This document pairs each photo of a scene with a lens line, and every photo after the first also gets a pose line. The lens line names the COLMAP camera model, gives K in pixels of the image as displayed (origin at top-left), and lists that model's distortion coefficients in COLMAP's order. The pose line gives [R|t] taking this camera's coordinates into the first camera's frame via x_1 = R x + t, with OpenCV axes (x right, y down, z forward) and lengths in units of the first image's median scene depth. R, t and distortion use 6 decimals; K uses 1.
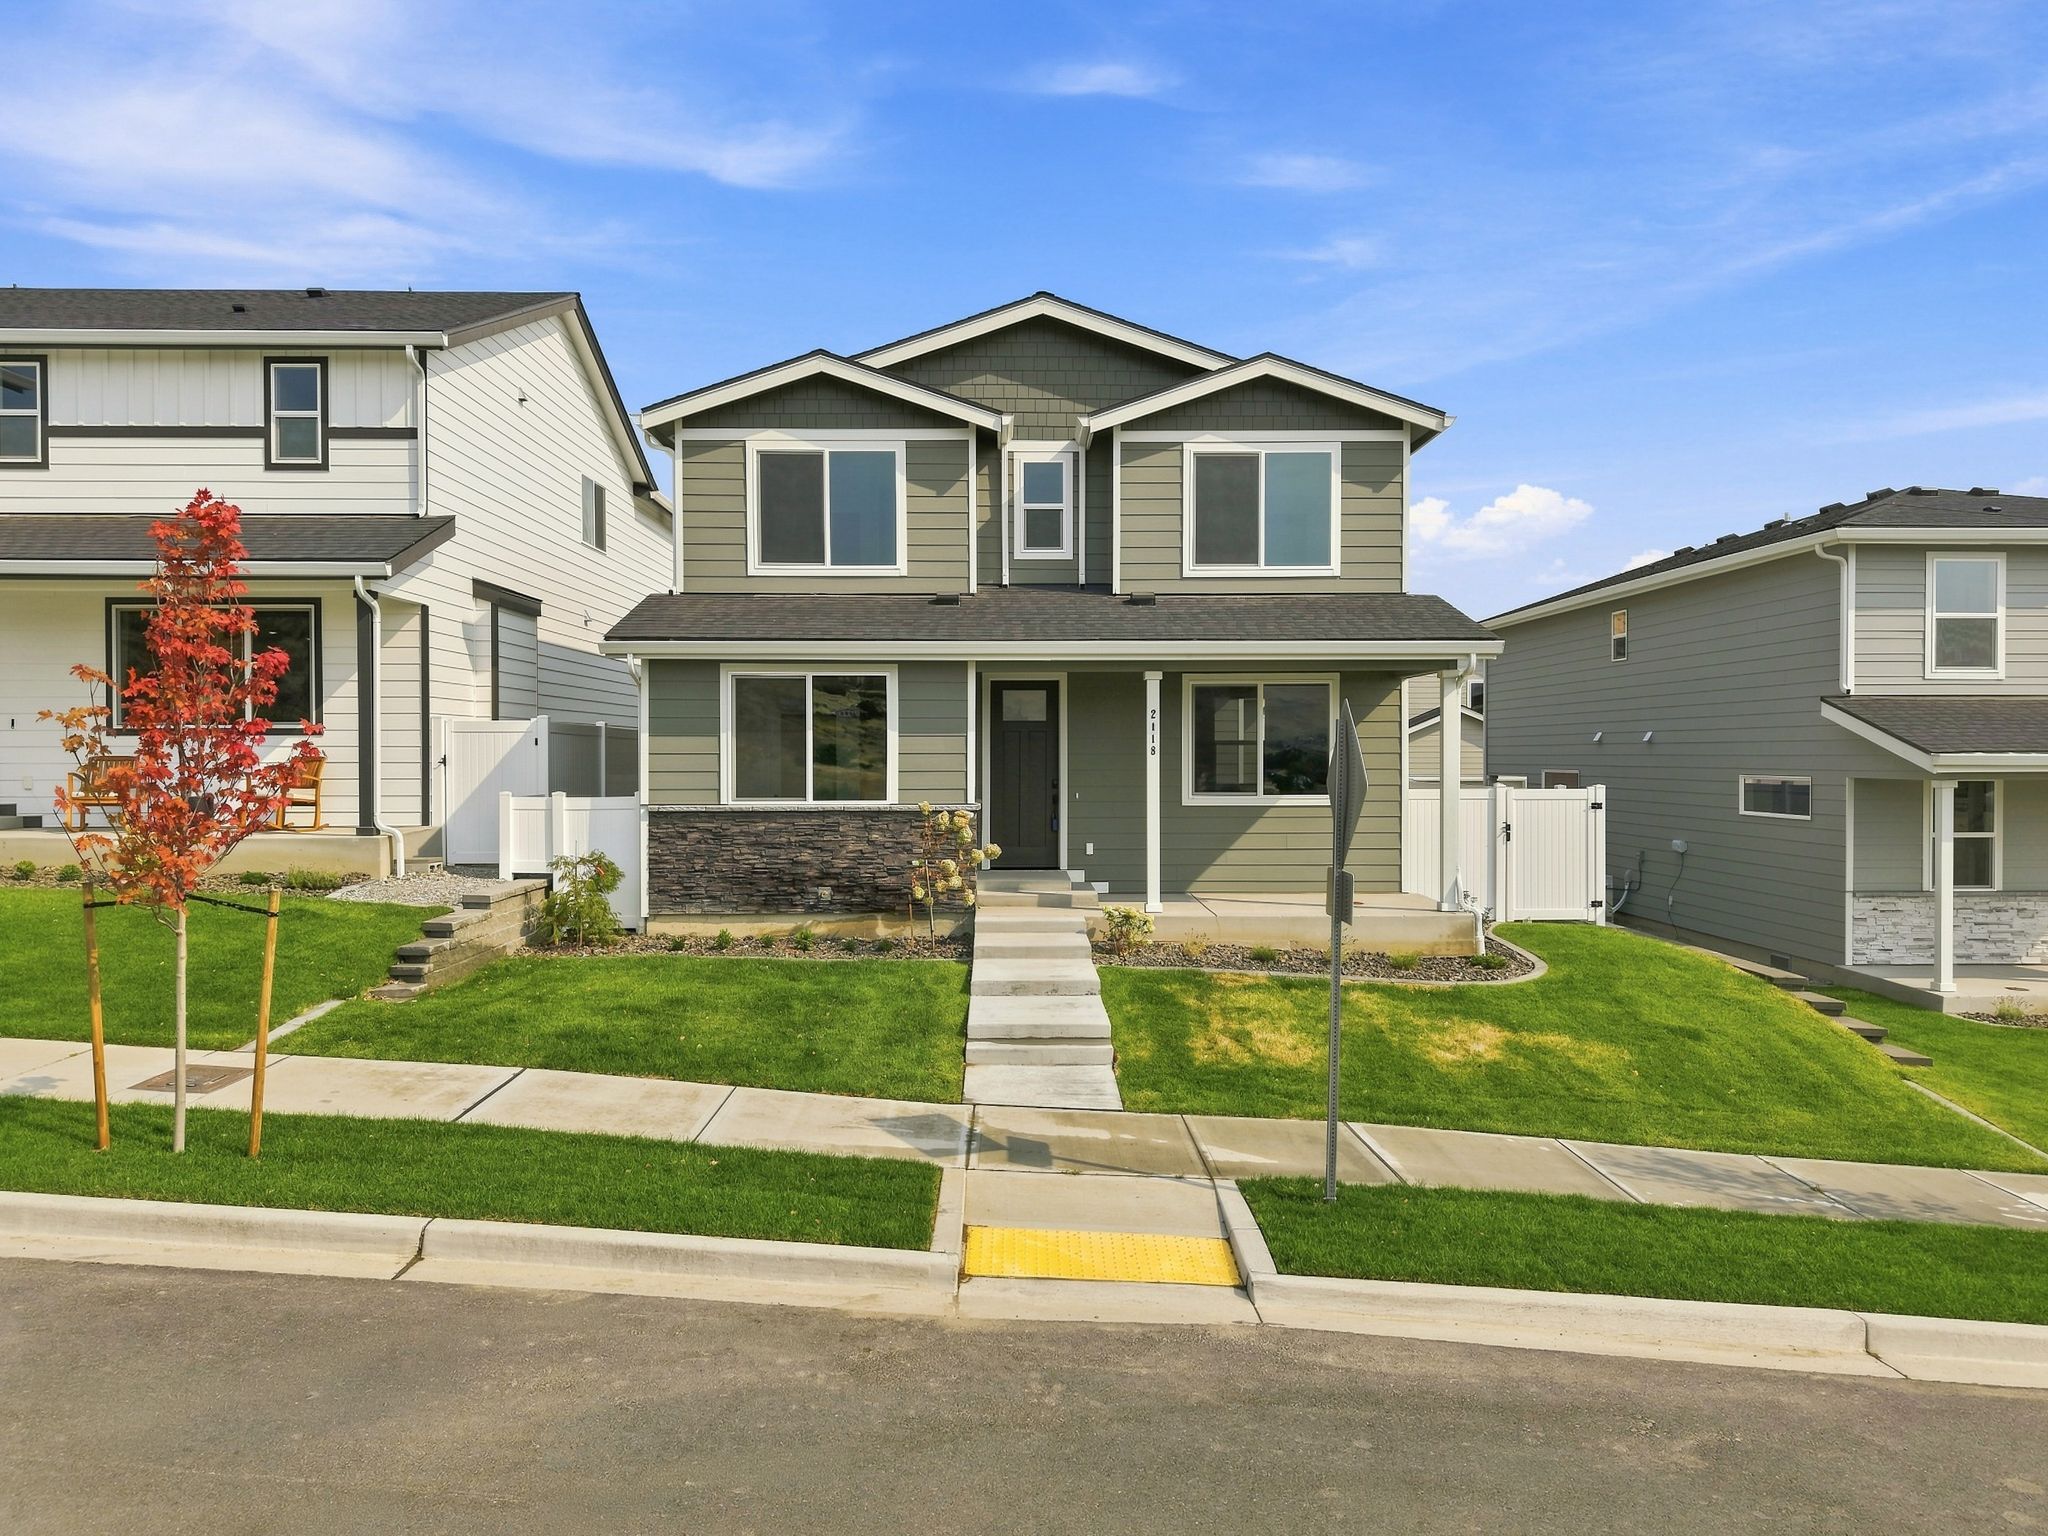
lens RADIAL K [[1449.0, 0, 1024.0], [0, 1449.0, 768.0], [0, 0, 1]] dist [-0.043562, -0.000510]
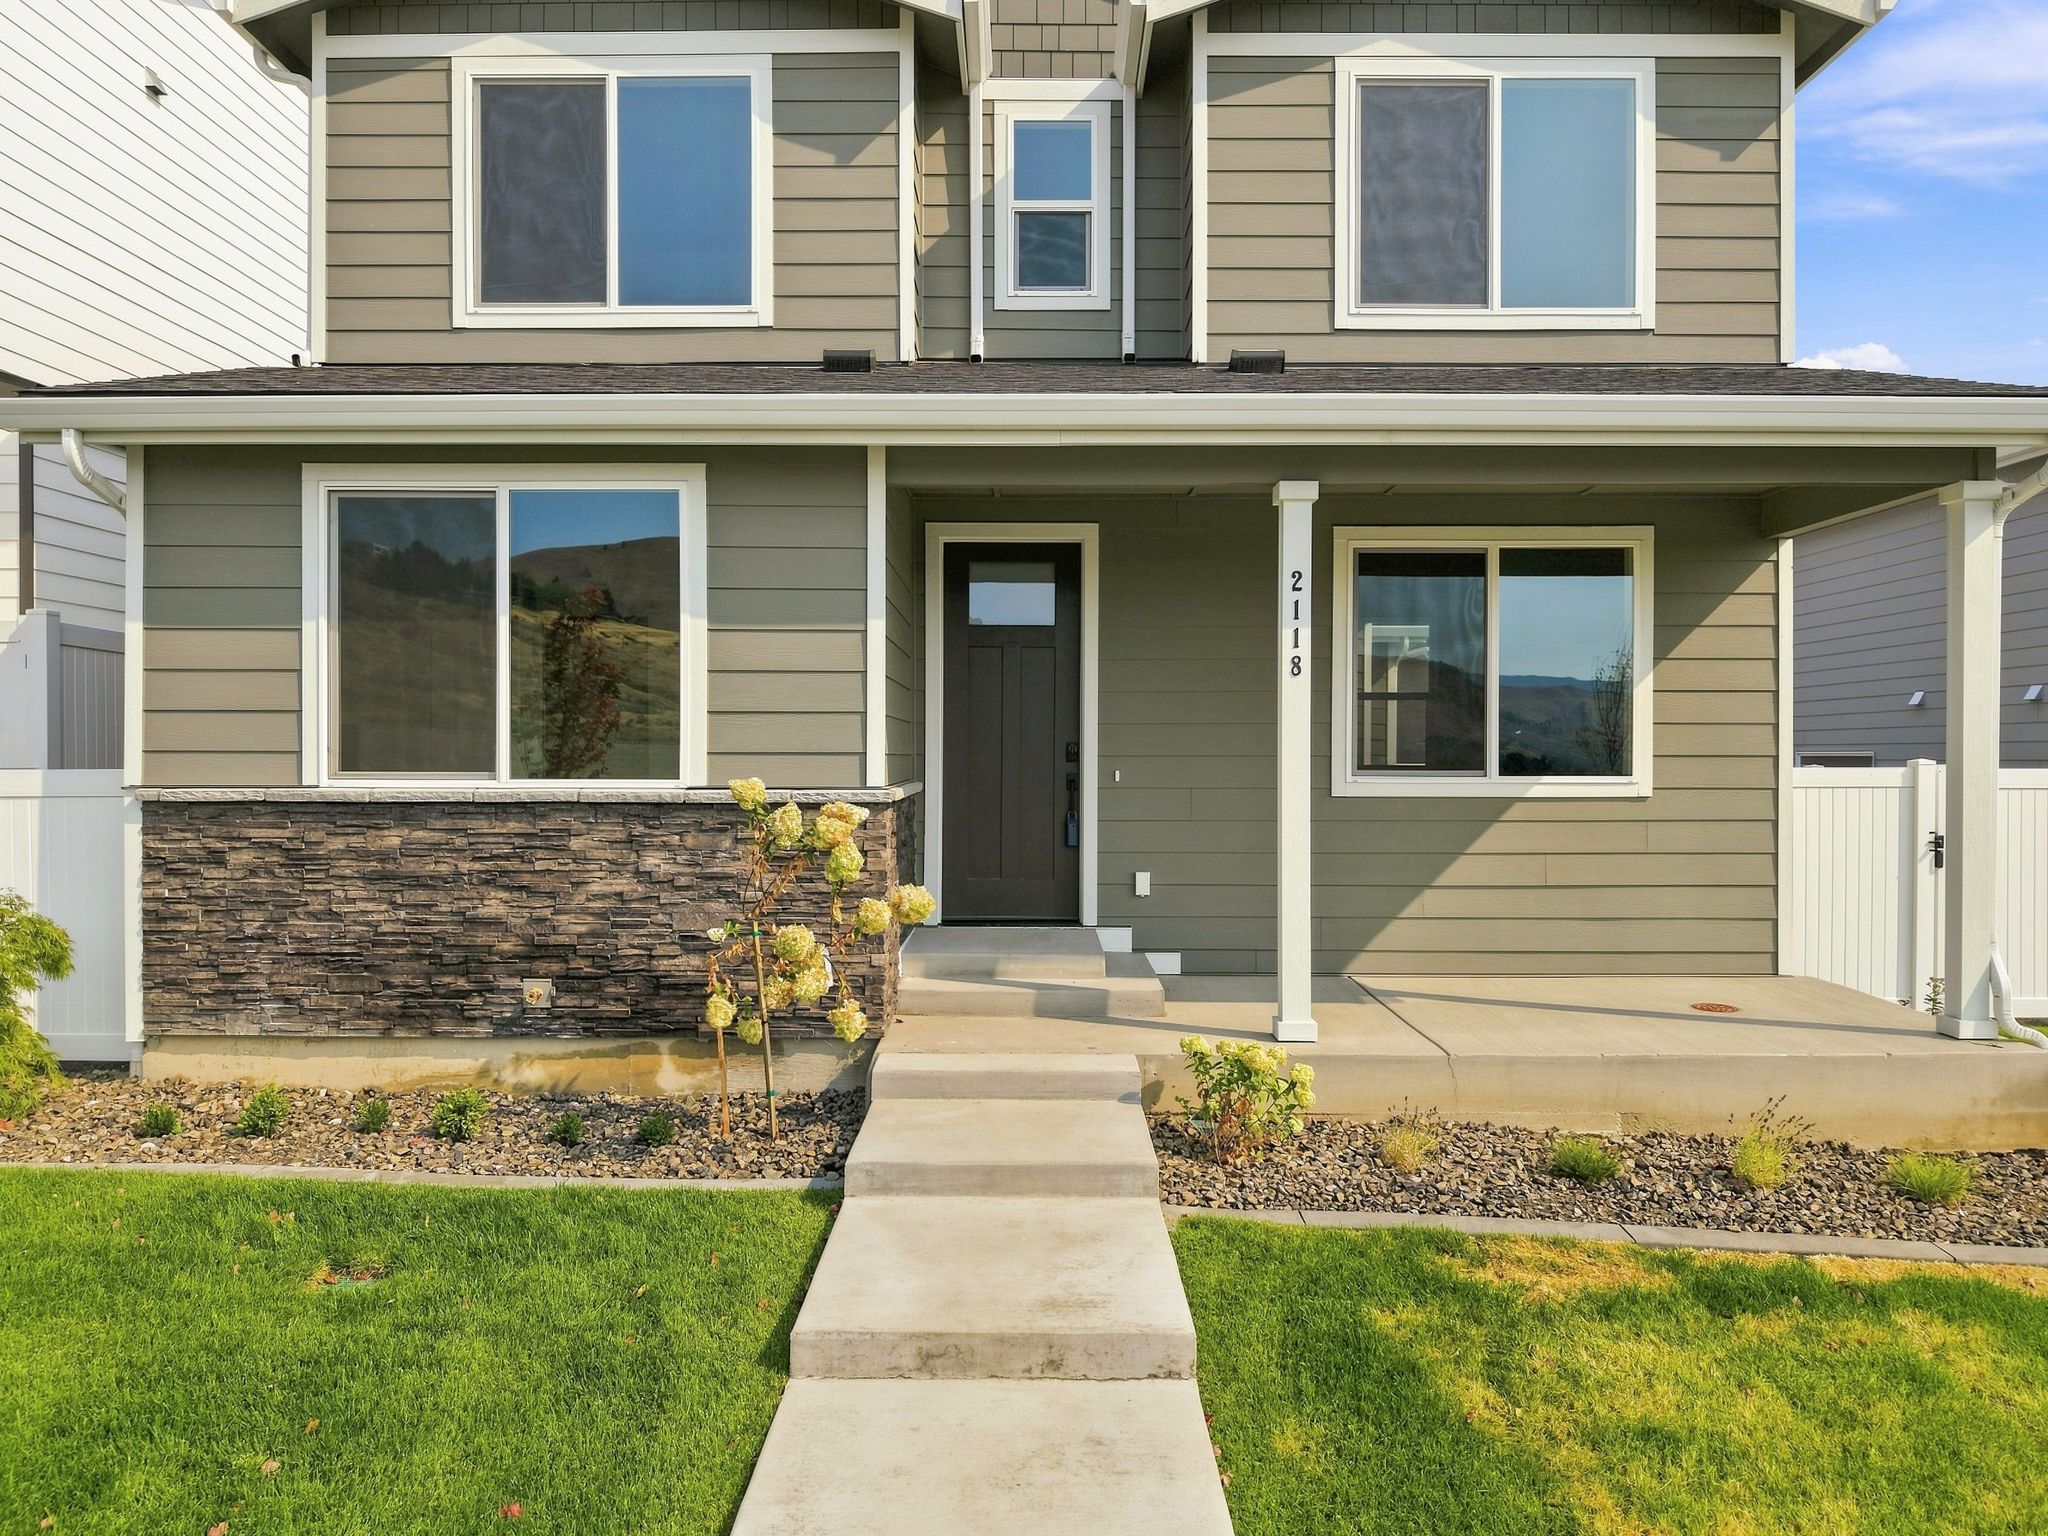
lens RADIAL K [[1449.0, 0, 1024.0], [0, 1449.0, 768.0], [0, 0, 1]] dist [-0.043562, -0.000510]
pose [[0.999733, 0.003572, -0.022838, 0.017929], [-0.003577, 0.999994, -0.000140, 0.018735], [0.022837, 0.000222, 0.999739, 0.567224]]
